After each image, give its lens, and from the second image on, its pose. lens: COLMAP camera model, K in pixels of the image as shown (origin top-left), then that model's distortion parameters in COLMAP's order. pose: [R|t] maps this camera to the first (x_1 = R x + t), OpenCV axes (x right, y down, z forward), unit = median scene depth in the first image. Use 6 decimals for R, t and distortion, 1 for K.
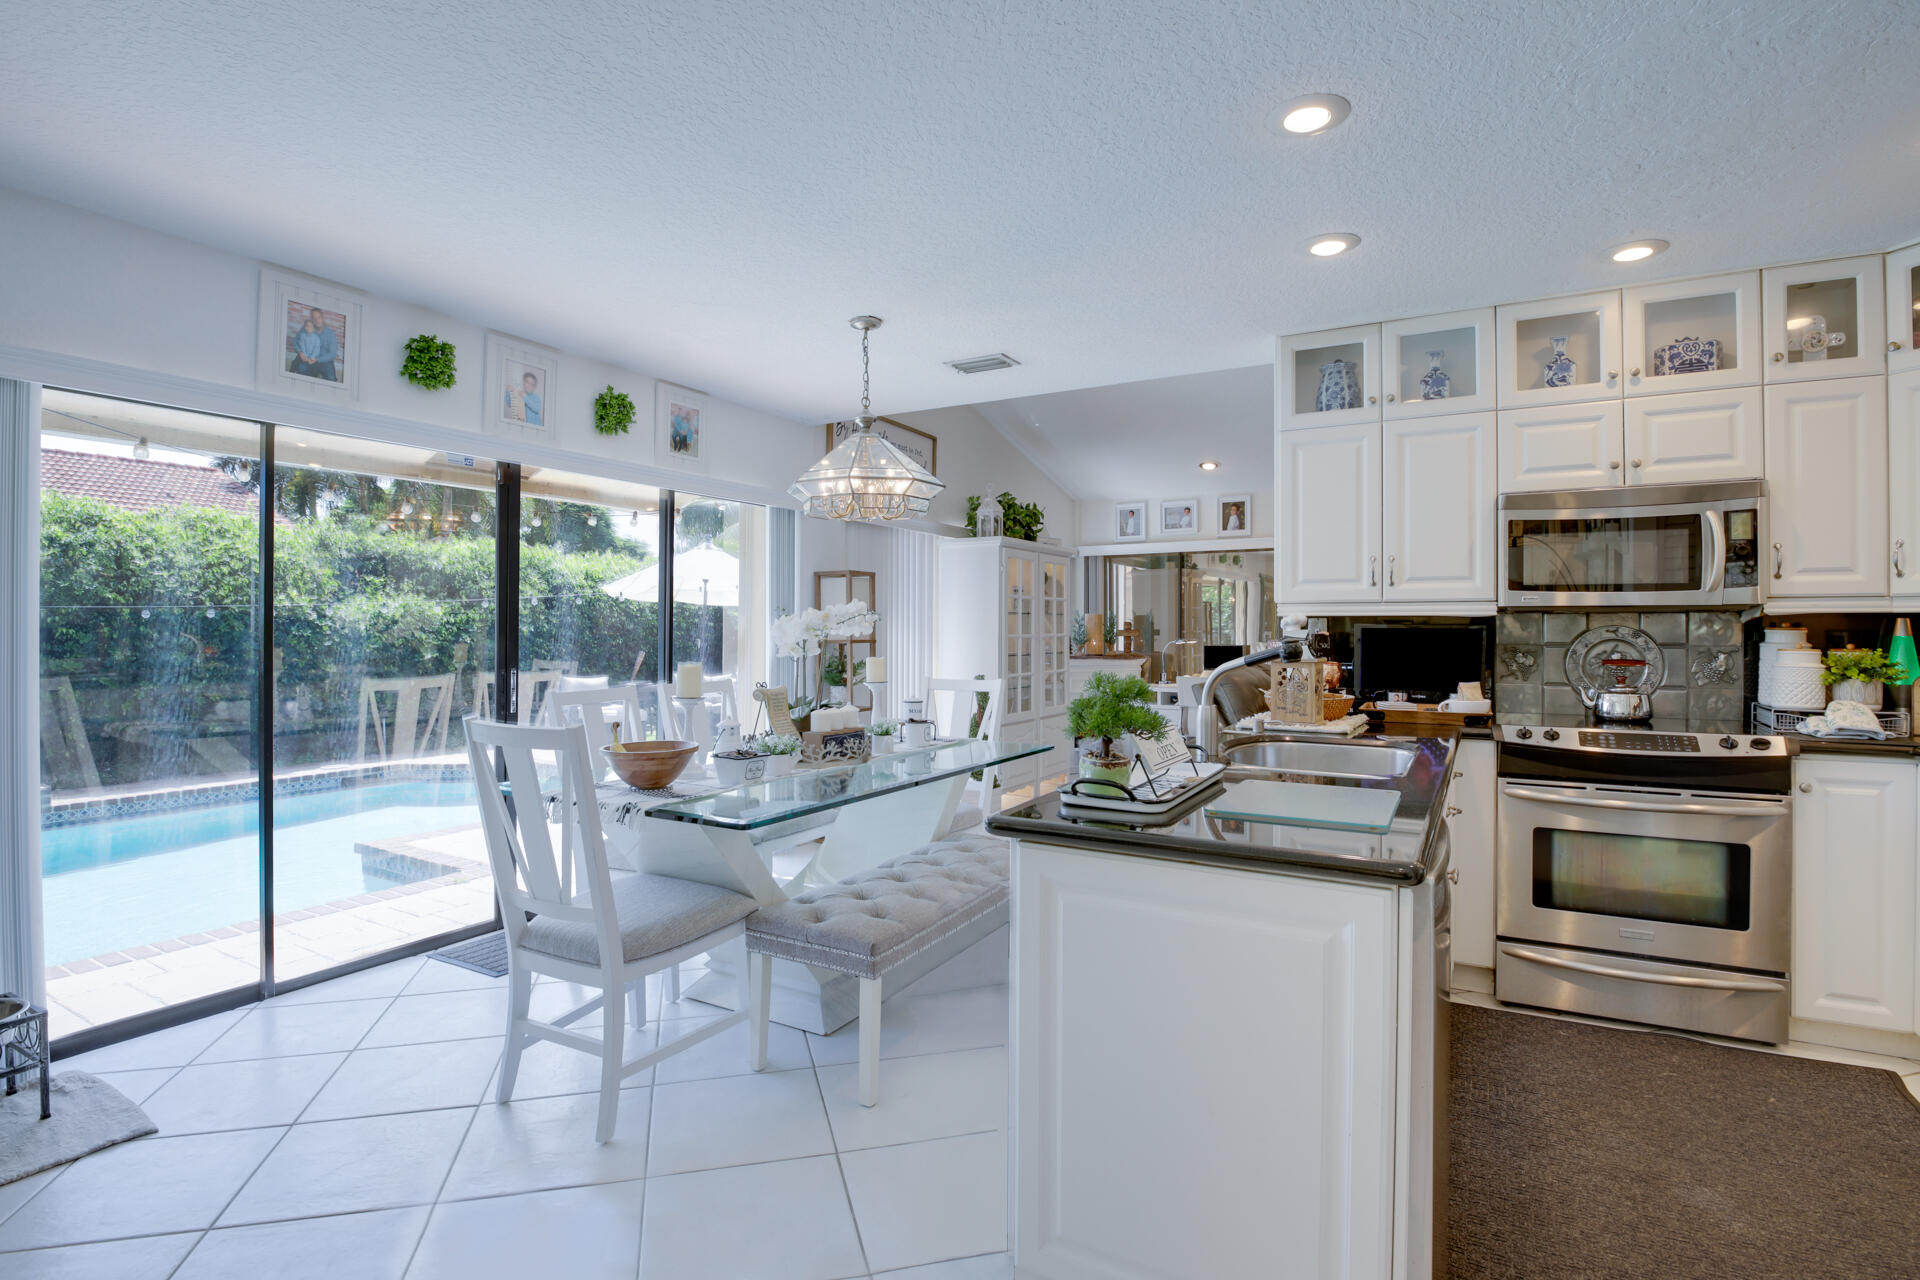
lens RADIAL K [[923.7, 0, 958.1], [0, 923.7, 612.1], [0, 0, 1]] dist [-0.025649, -0.001388]
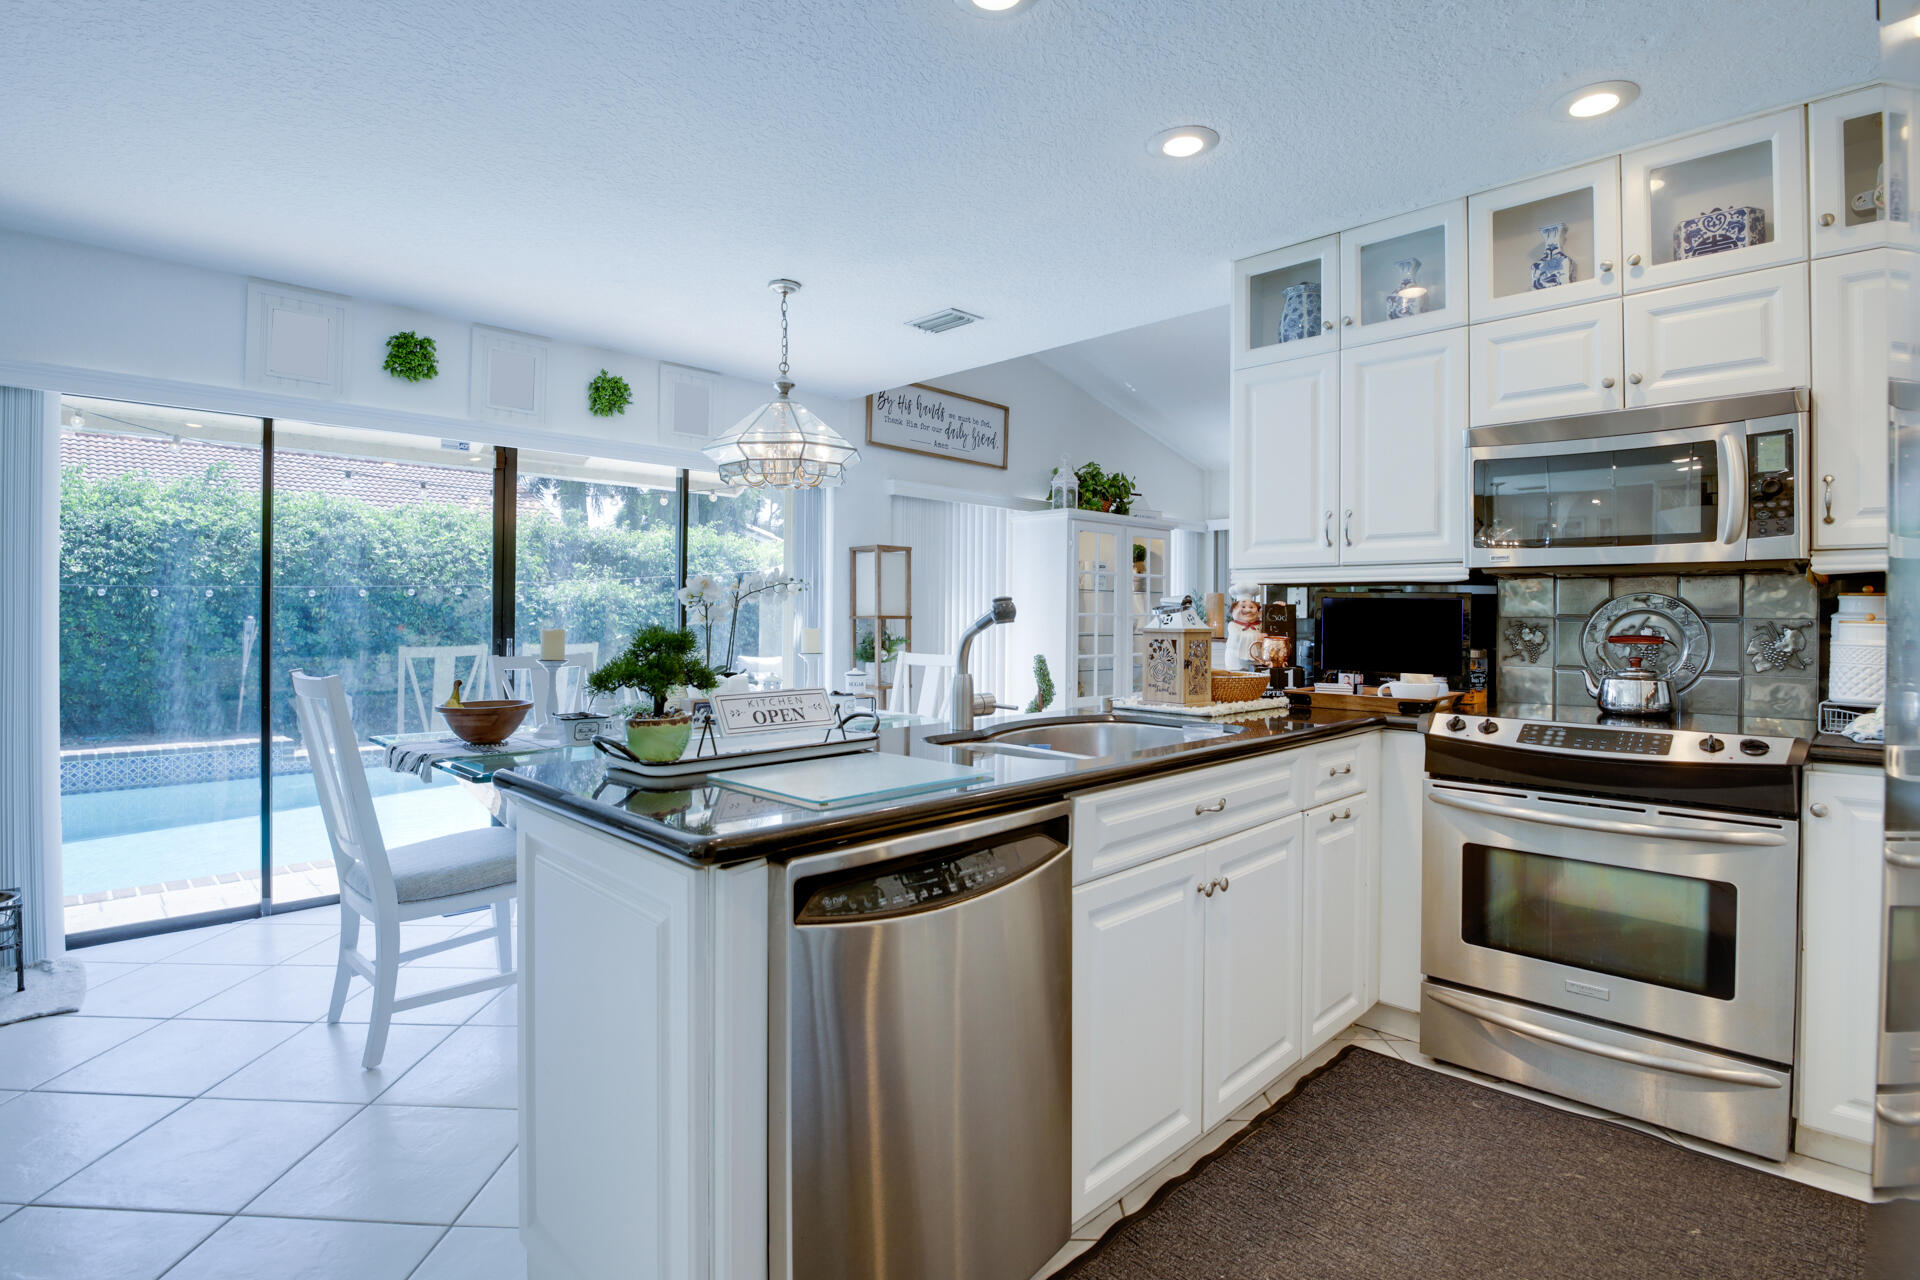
lens RADIAL K [[943.8, 0, 957.5], [0, 943.8, 602.7], [0, 0, 1]] dist [-0.031099, 0.000918]
pose [[0.965373, 0.000829, -0.260873, 0.371486], [-0.000362, 0.999998, 0.001839, 0.022579], [0.260874, -0.001681, 0.965371, 0.089931]]
